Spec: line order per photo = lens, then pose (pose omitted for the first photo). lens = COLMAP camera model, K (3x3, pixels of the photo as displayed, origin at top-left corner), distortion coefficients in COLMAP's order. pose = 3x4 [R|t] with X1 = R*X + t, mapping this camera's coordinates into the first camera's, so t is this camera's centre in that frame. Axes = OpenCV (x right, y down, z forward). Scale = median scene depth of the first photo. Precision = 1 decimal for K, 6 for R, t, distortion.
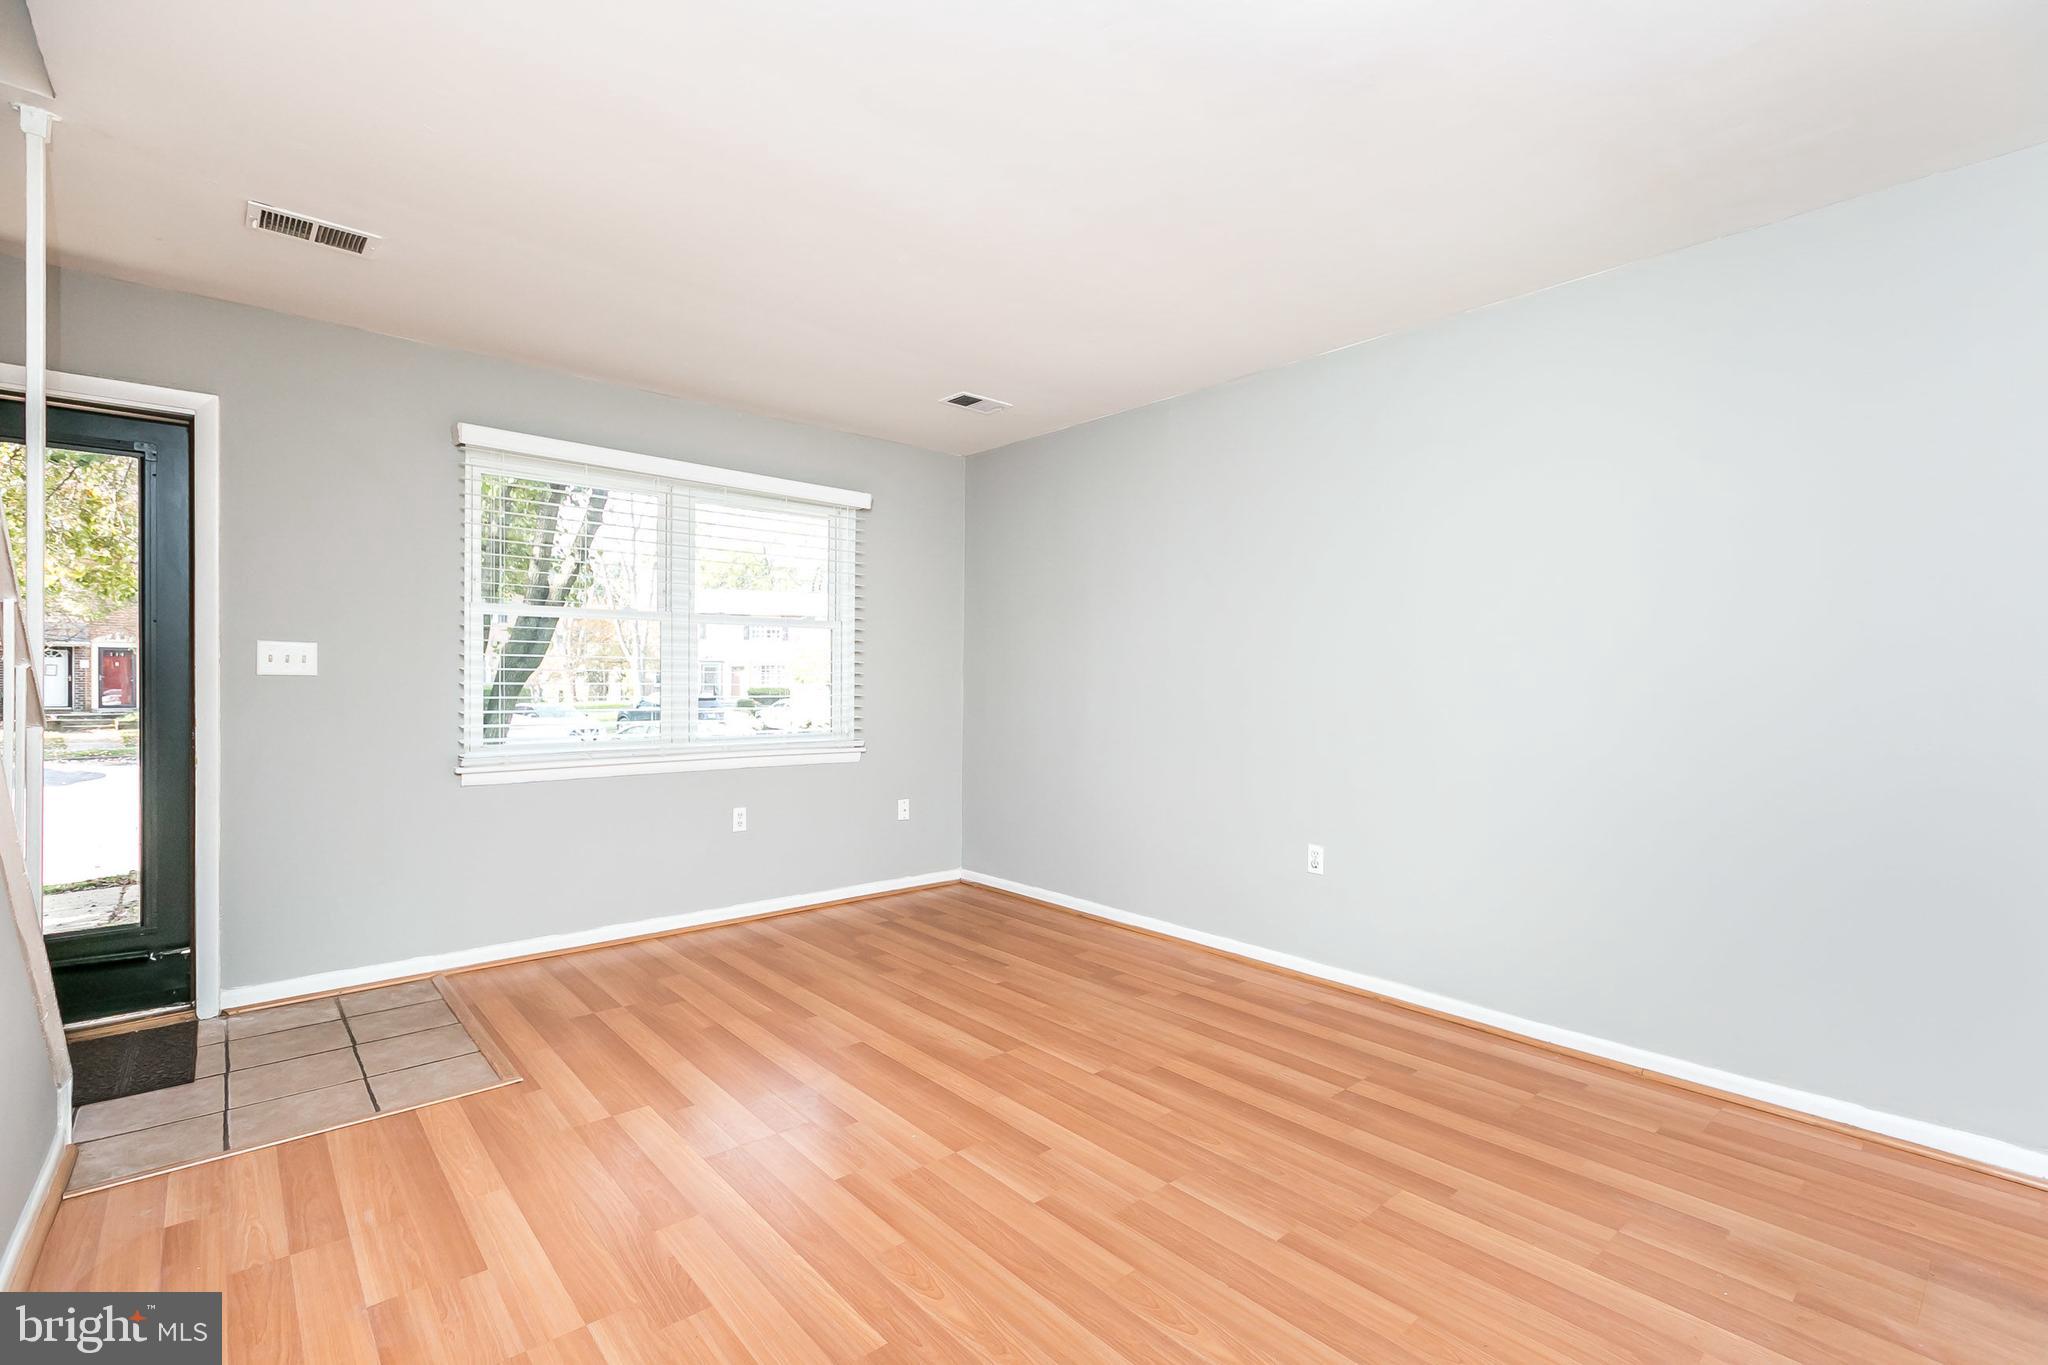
lens RADIAL K [[917.7, 0, 1037.3], [0, 917.7, 691.7], [0, 0, 1]] dist [-0.001076, -0.000293]
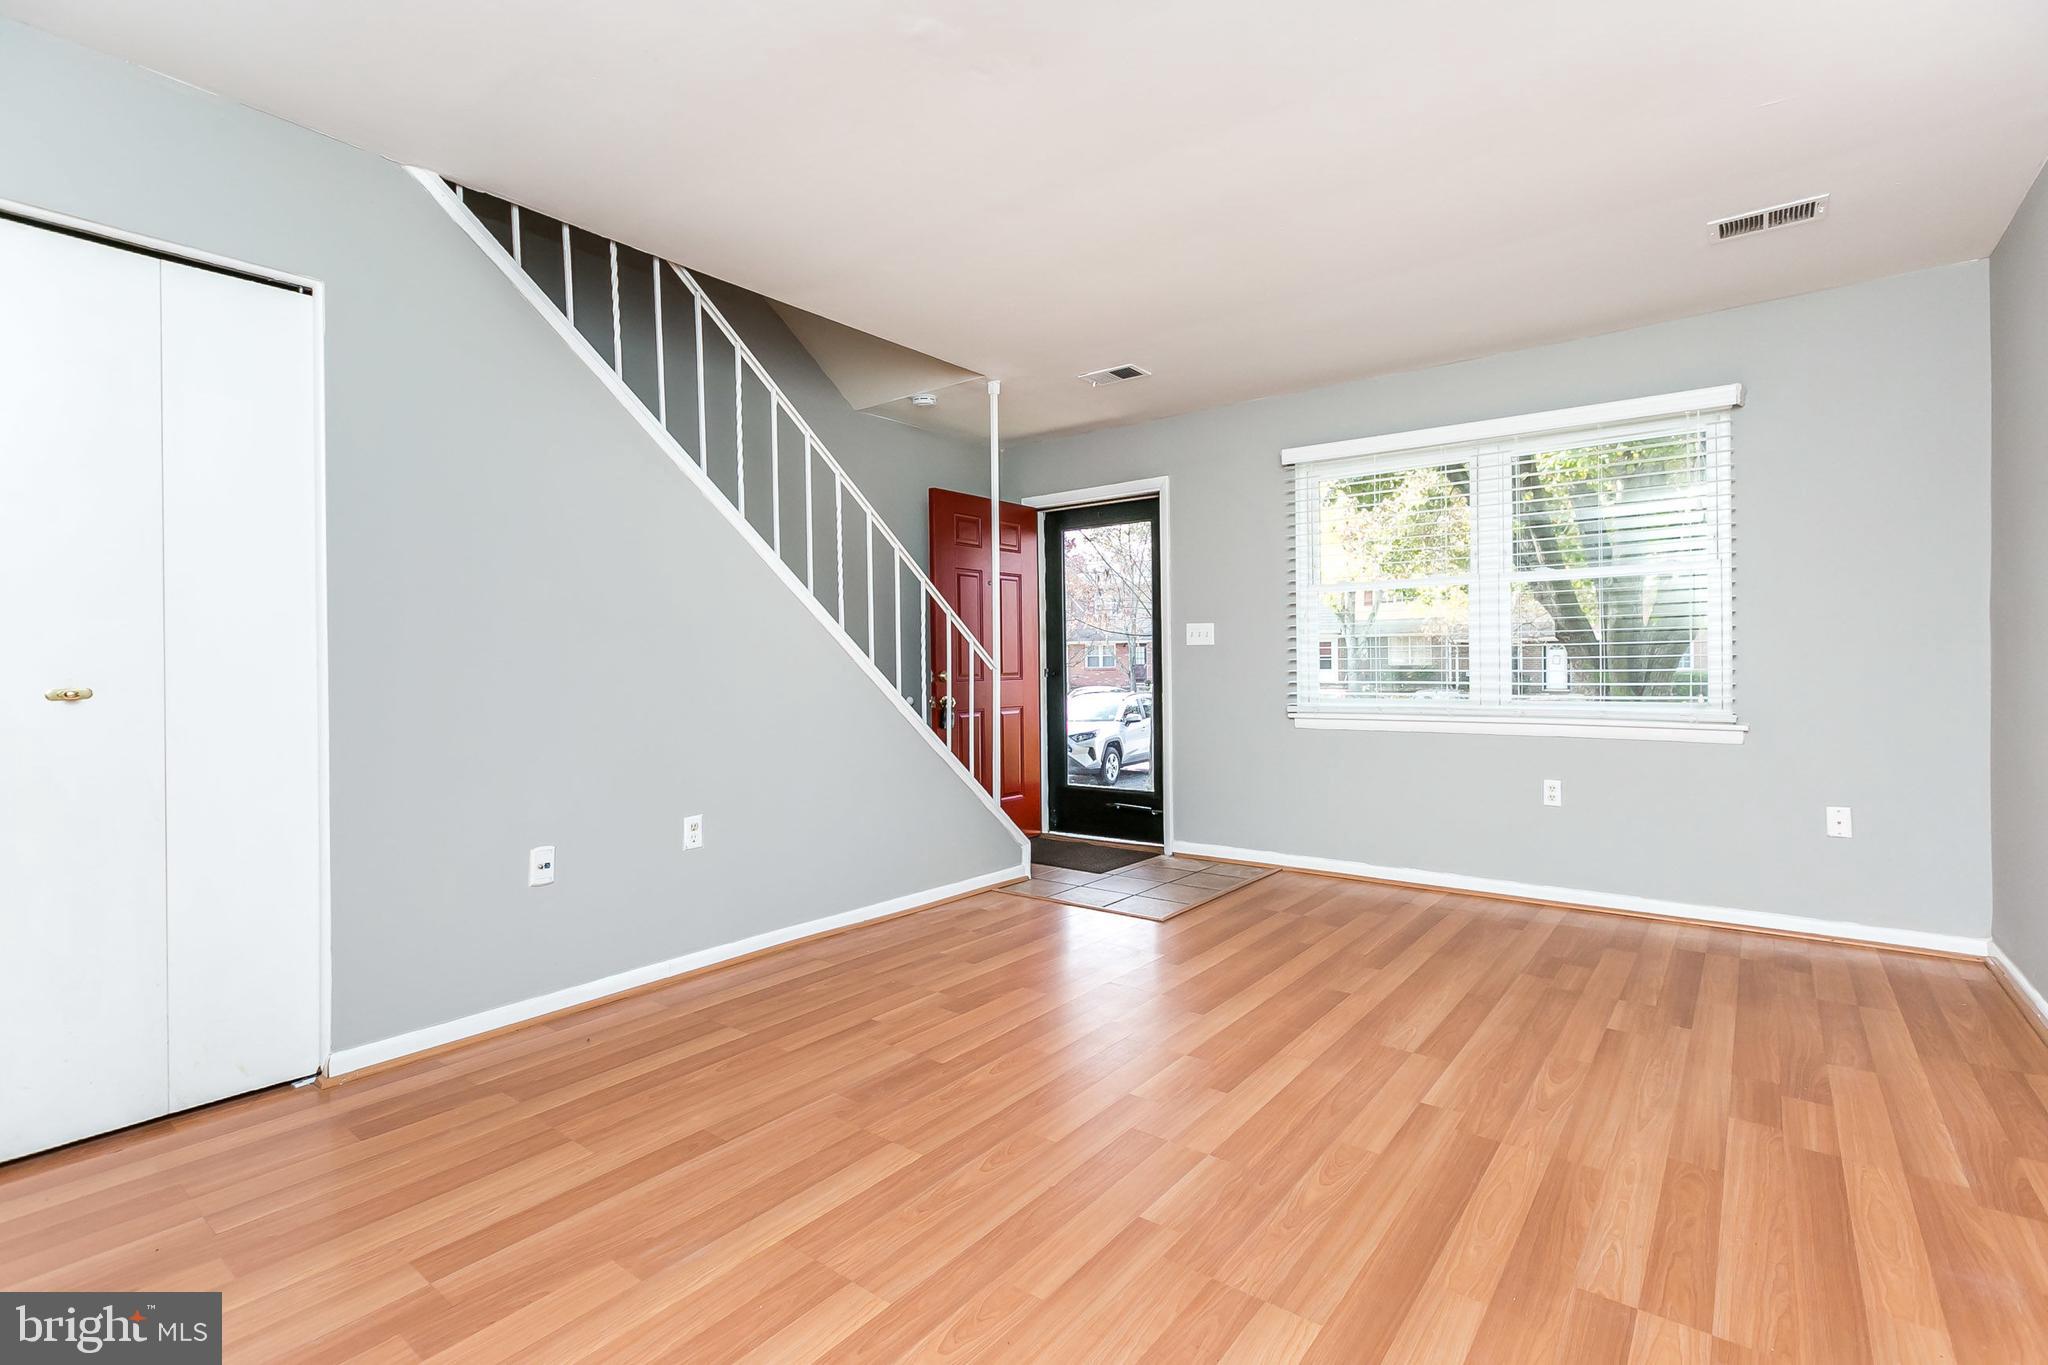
lens RADIAL K [[939.9, 0, 1008.6], [0, 939.9, 673.6], [0, 0, 1]] dist [-0.003482, 0.000052]
pose [[0.160192, -0.007351, -0.987058, 0.730428], [-0.011672, 0.999888, -0.009341, 0.051021], [0.987017, 0.013017, 0.160088, 0.460465]]
